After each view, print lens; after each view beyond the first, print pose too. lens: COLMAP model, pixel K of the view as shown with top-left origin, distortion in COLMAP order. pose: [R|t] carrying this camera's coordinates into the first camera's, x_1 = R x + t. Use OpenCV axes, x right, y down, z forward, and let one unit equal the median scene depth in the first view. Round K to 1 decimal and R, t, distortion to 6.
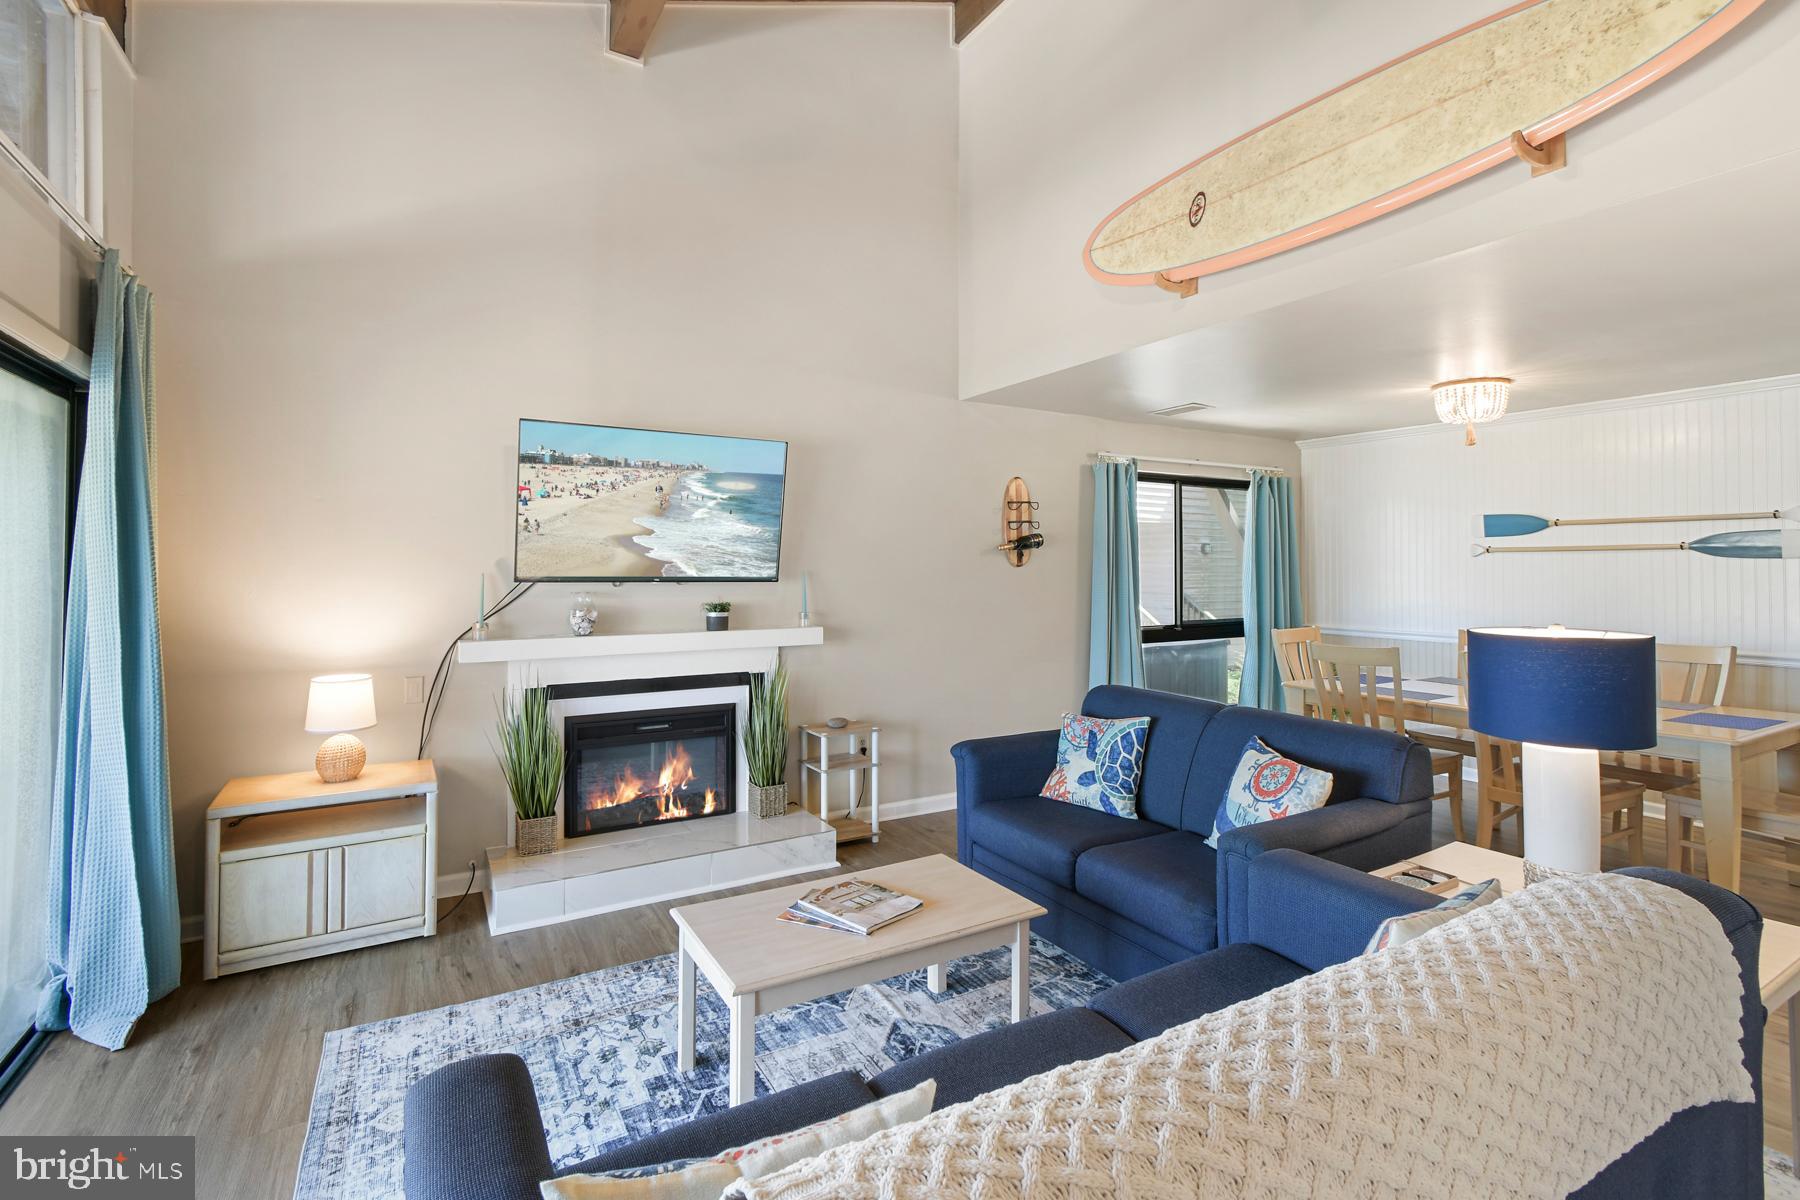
lens RADIAL K [[803.1, 0, 873.2], [0, 803.1, 557.3], [0, 0, 1]] dist [0.005155, -0.001570]
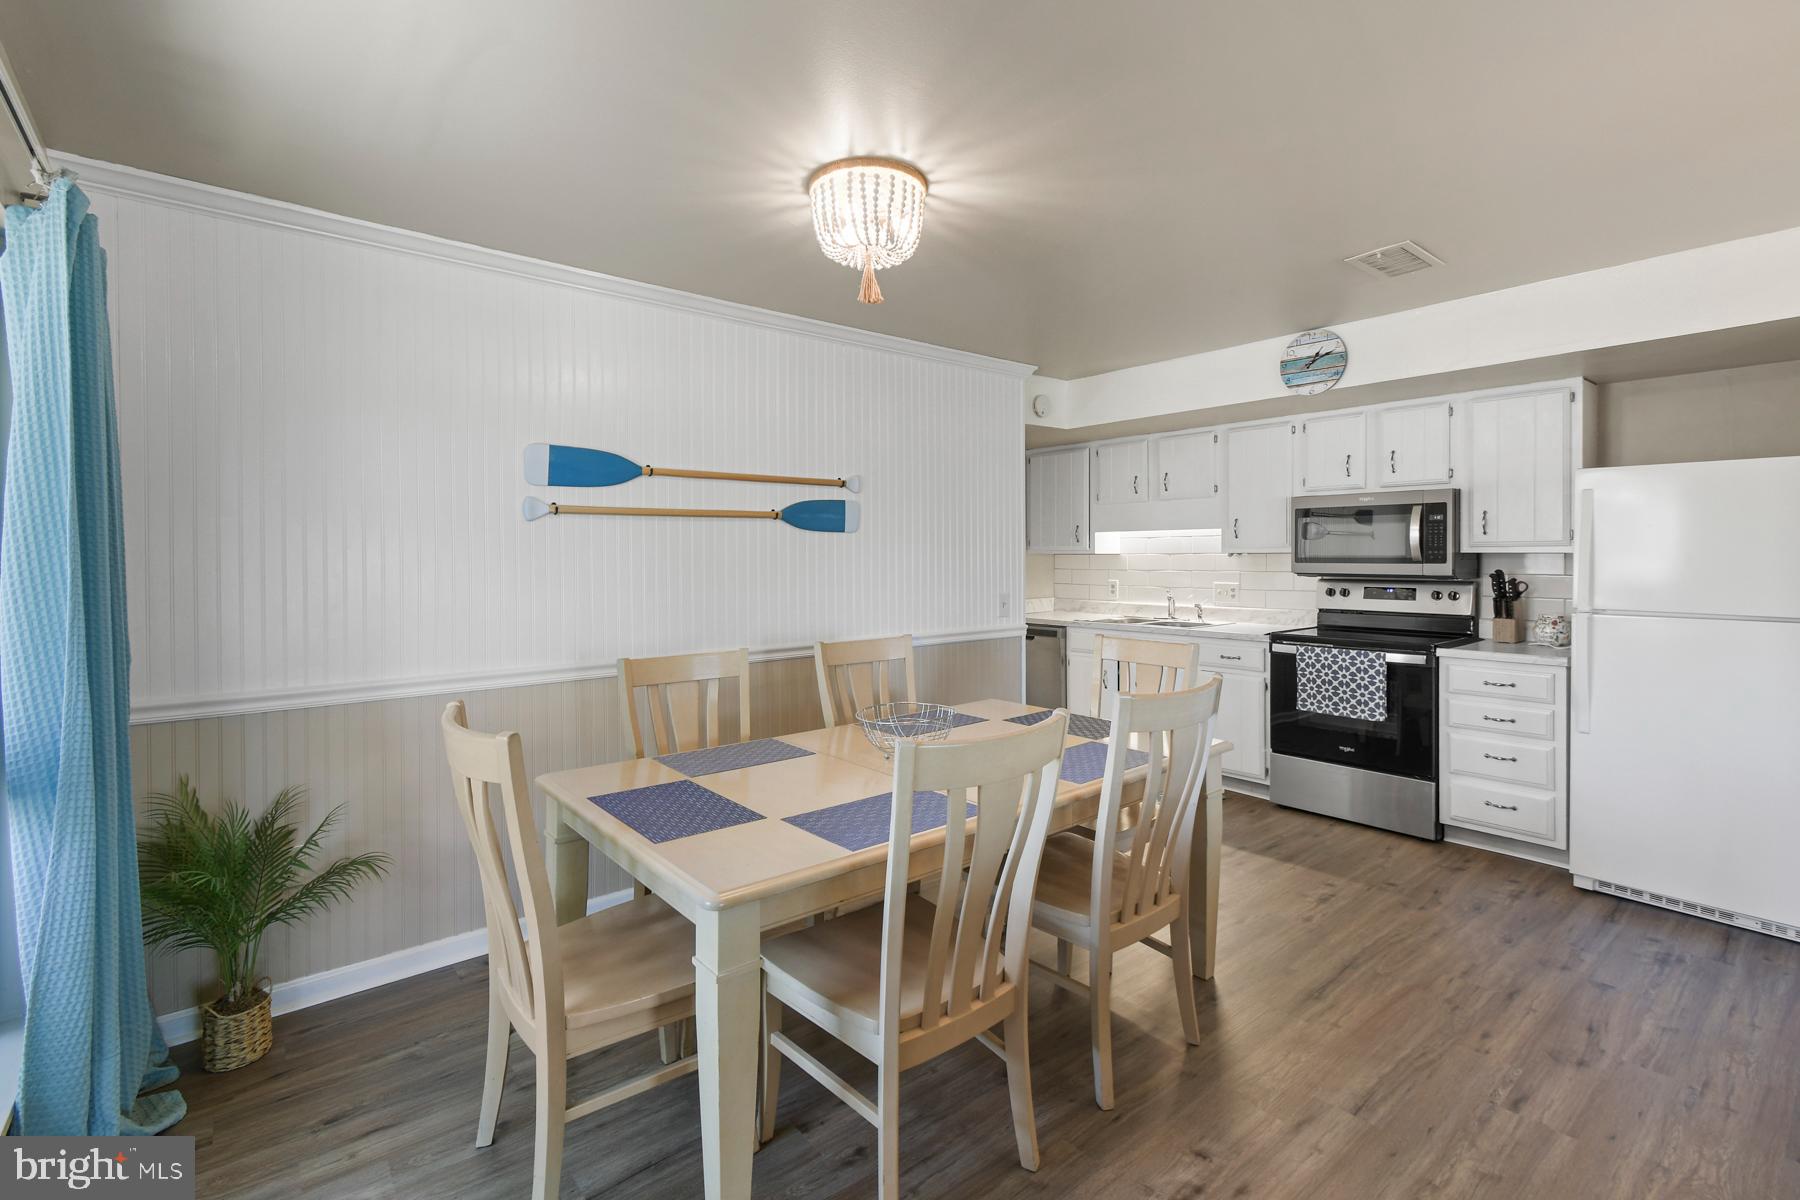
lens RADIAL K [[803.1, 0, 914.9], [0, 803.1, 562.8], [0, 0, 1]] dist [0.005155, -0.001570]
pose [[-0.177154, -0.009396, 0.984138, 0.272965], [-0.008355, 0.999933, 0.008043, 0.033261], [-0.984148, -0.006798, -0.177221, 1.335287]]
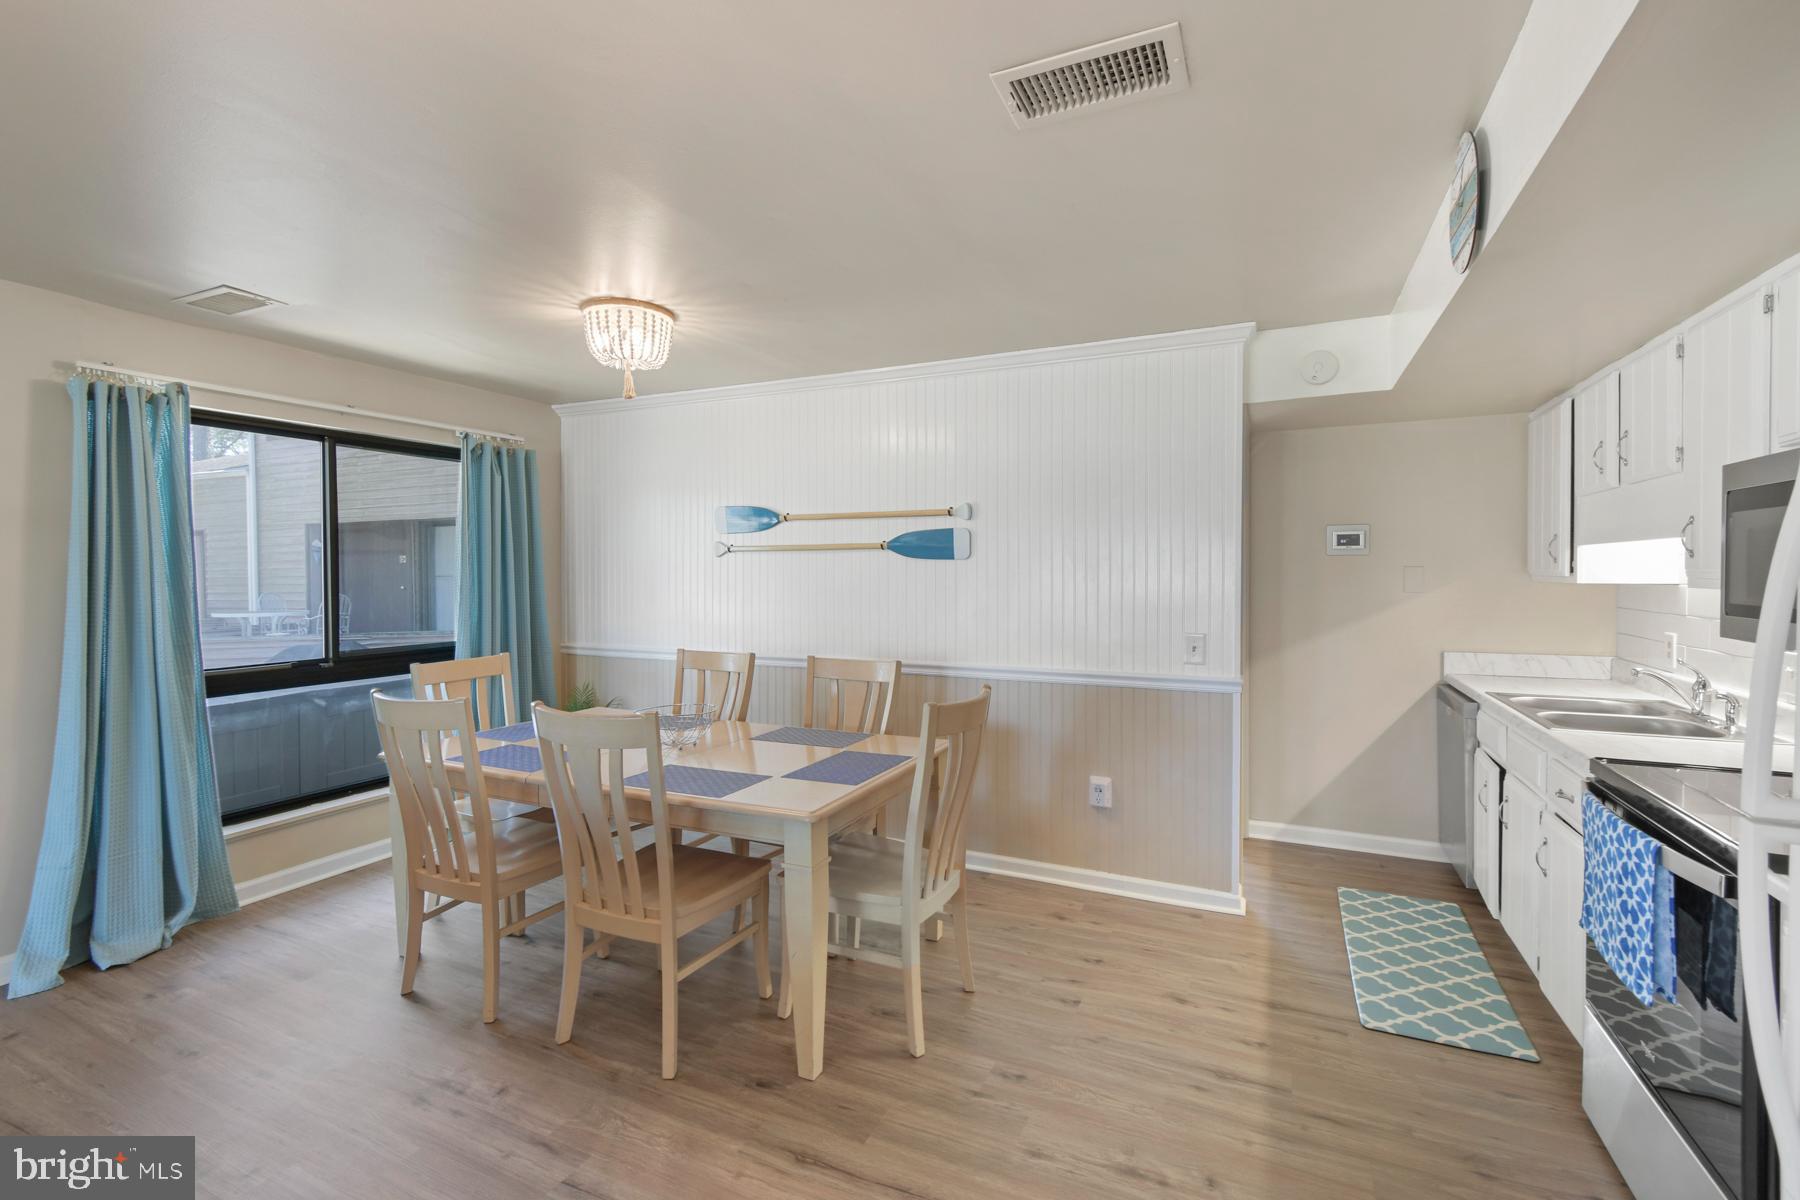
lens RADIAL K [[803.1, 0, 879.8], [0, 803.1, 587.9], [0, 0, 1]] dist [0.005155, -0.001570]
pose [[0.821149, -0.014296, 0.570534, 0.644422], [-0.006180, 0.999405, 0.033937, 0.003299], [-0.570680, -0.031393, 0.820572, 0.353111]]
